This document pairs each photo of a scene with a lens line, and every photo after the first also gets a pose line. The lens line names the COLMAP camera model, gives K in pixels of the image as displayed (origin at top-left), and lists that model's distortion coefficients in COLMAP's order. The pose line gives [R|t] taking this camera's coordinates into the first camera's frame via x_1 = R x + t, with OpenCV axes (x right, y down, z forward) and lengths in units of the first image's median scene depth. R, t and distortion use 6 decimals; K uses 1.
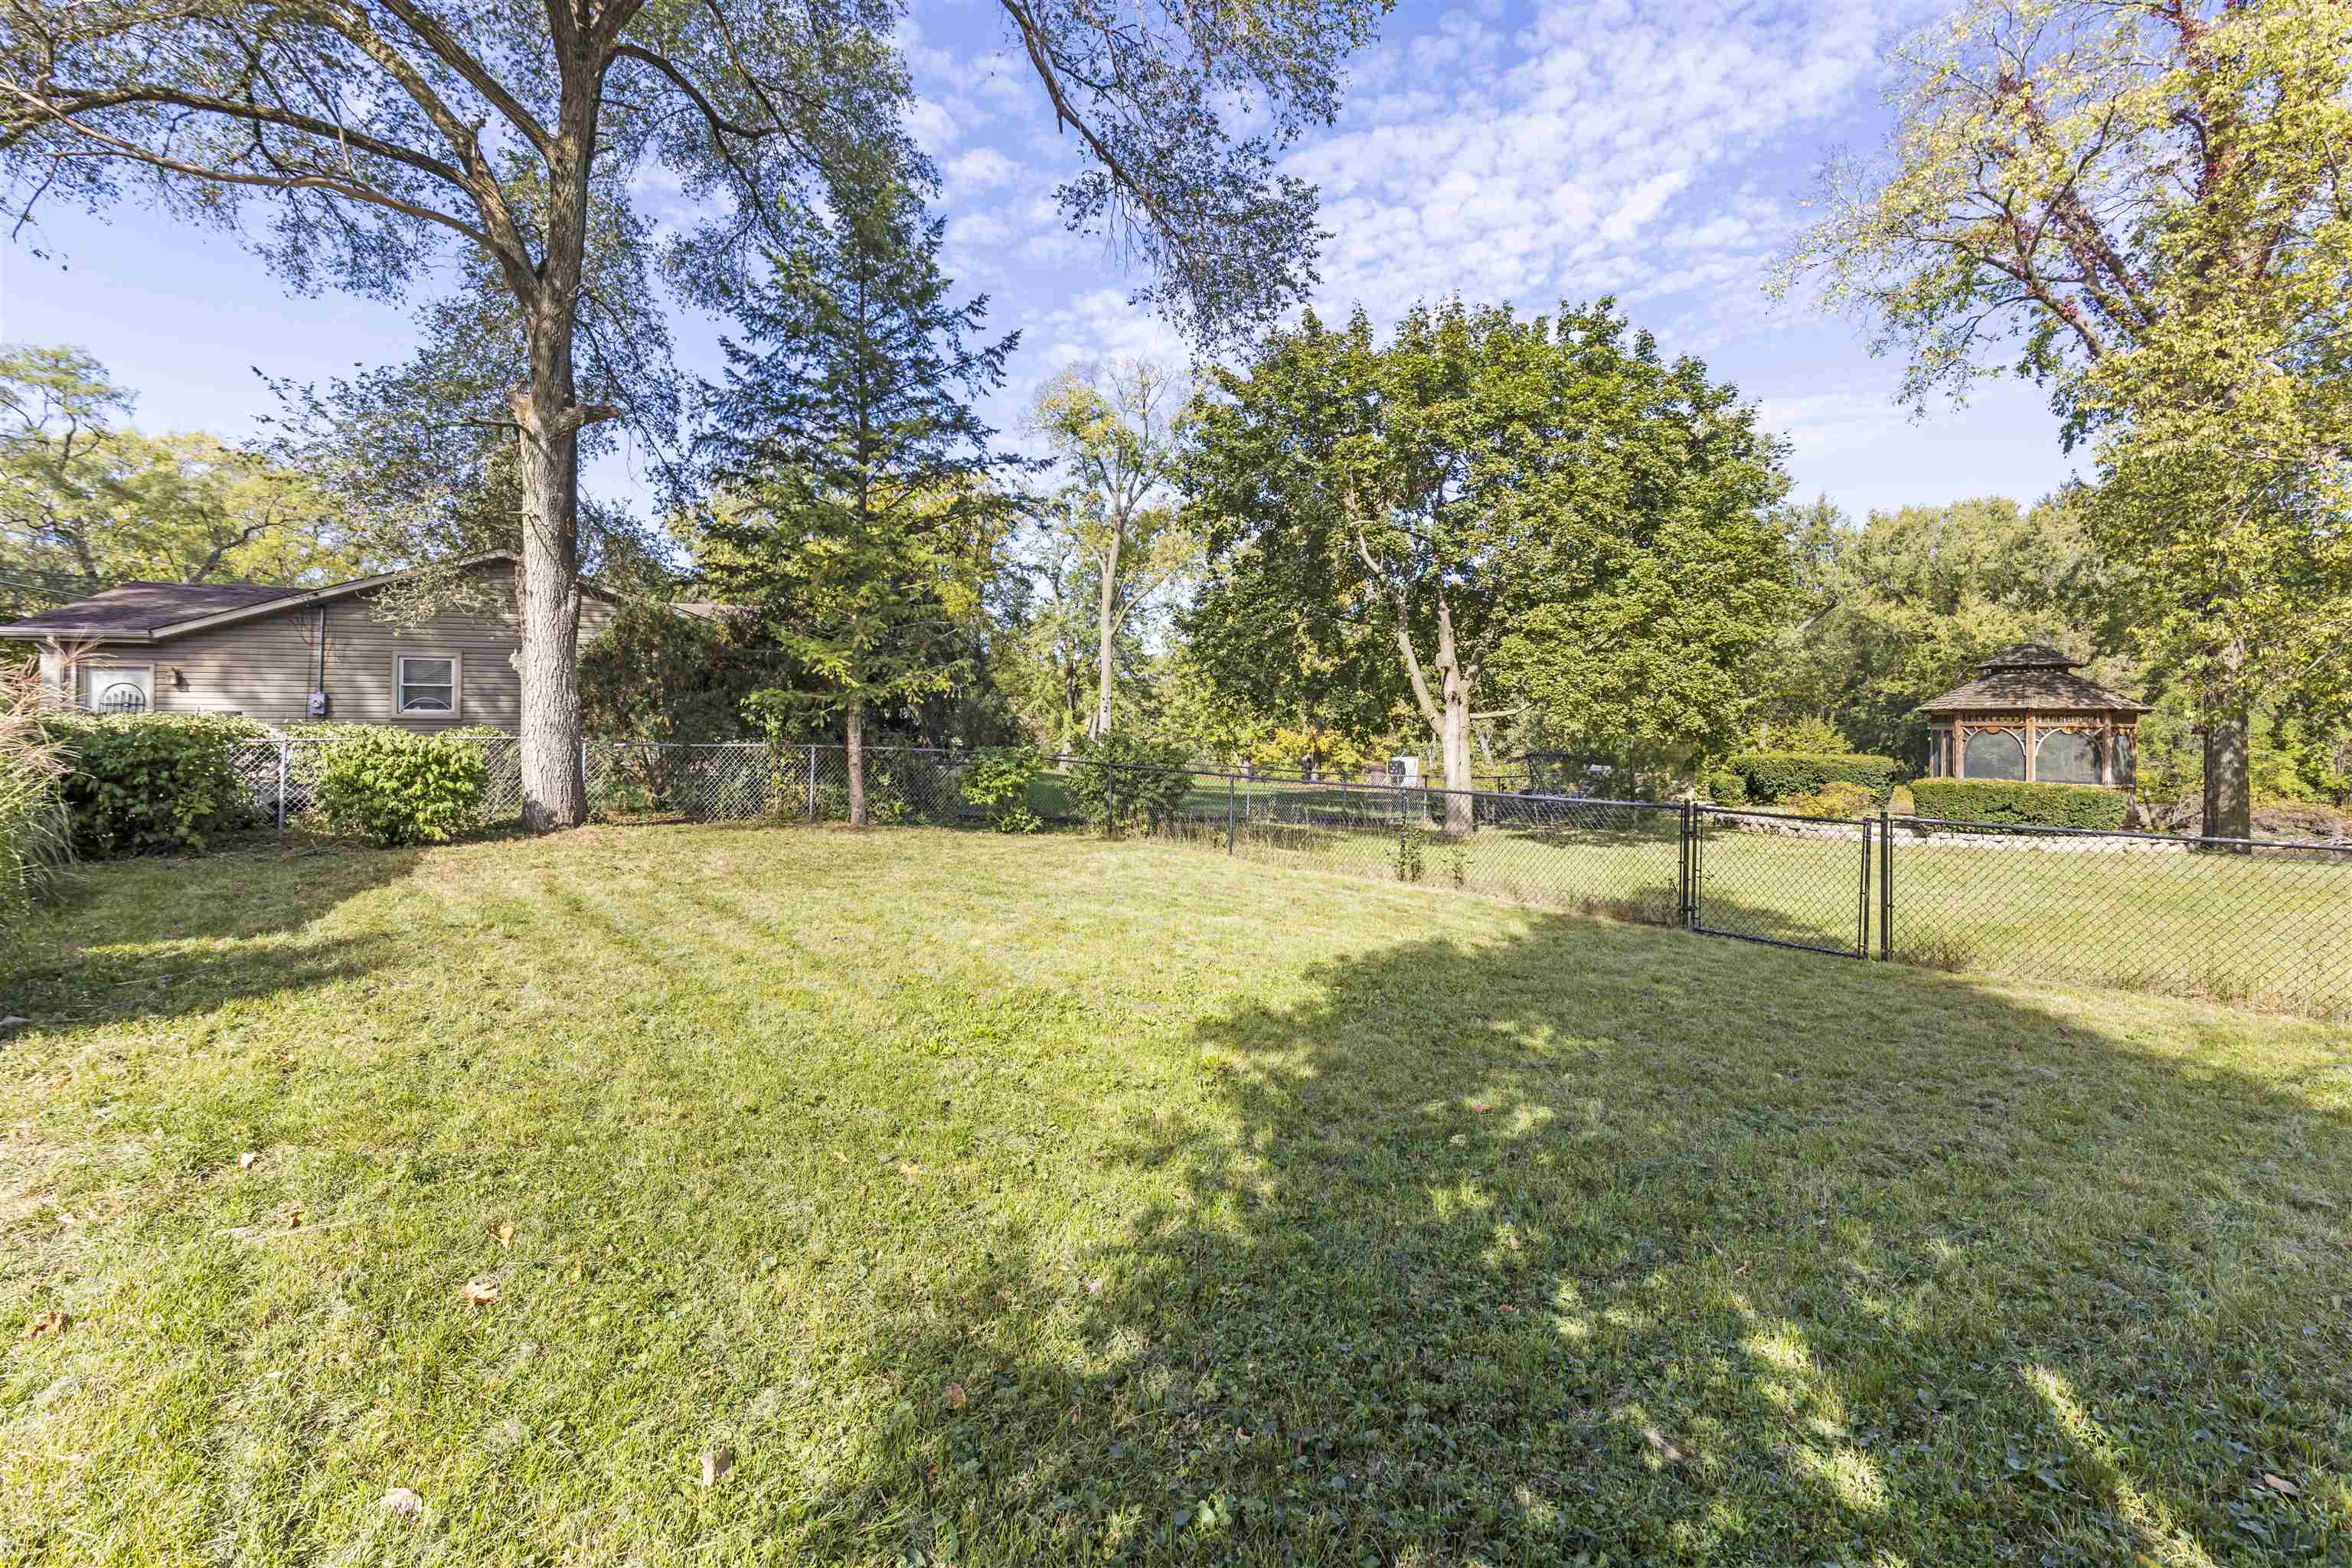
lens RADIAL K [[1106.1, 0, 1142.8], [0, 1106.1, 713.9], [0, 0, 1]] dist [0.000097, -0.000285]
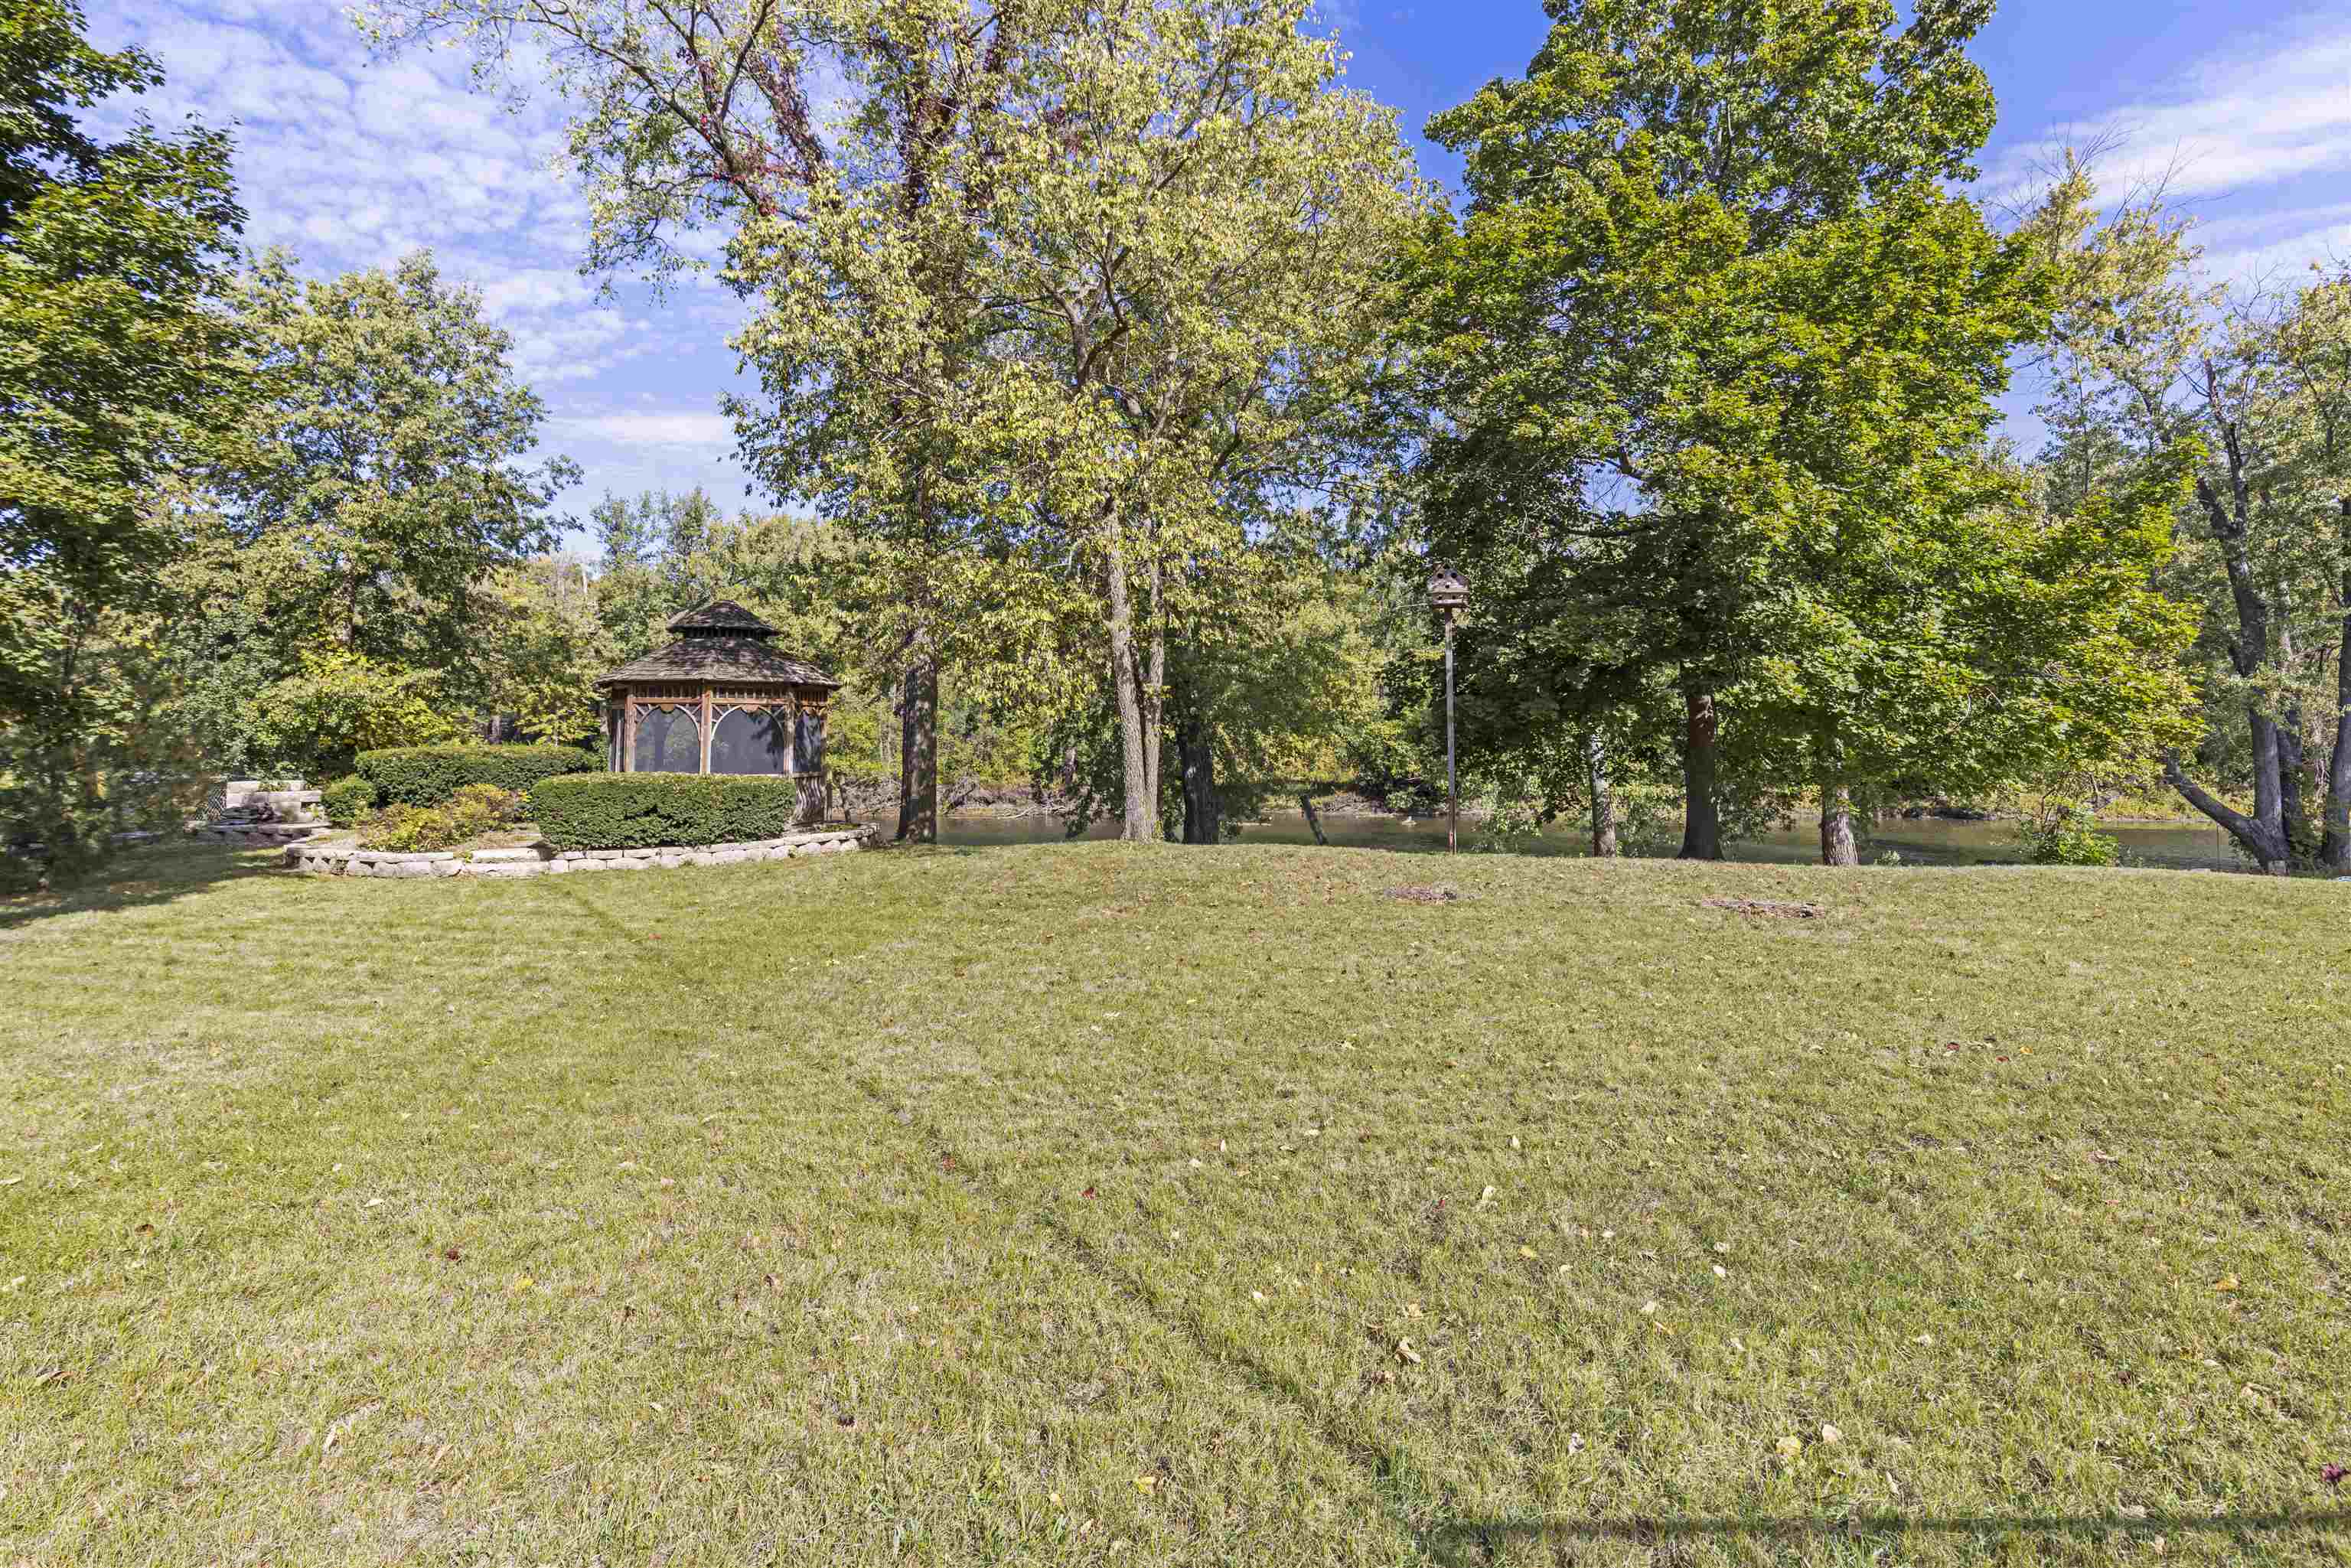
lens RADIAL K [[1065.9, 0, 1175.2], [0, 1065.9, 773.7], [0, 0, 1]] dist [0.009600, -0.001047]
pose [[0.619713, -0.039205, 0.783849, 0.416073], [-0.000166, 0.998745, 0.050085, 0.023458], [-0.784829, -0.031168, 0.618928, 0.271787]]
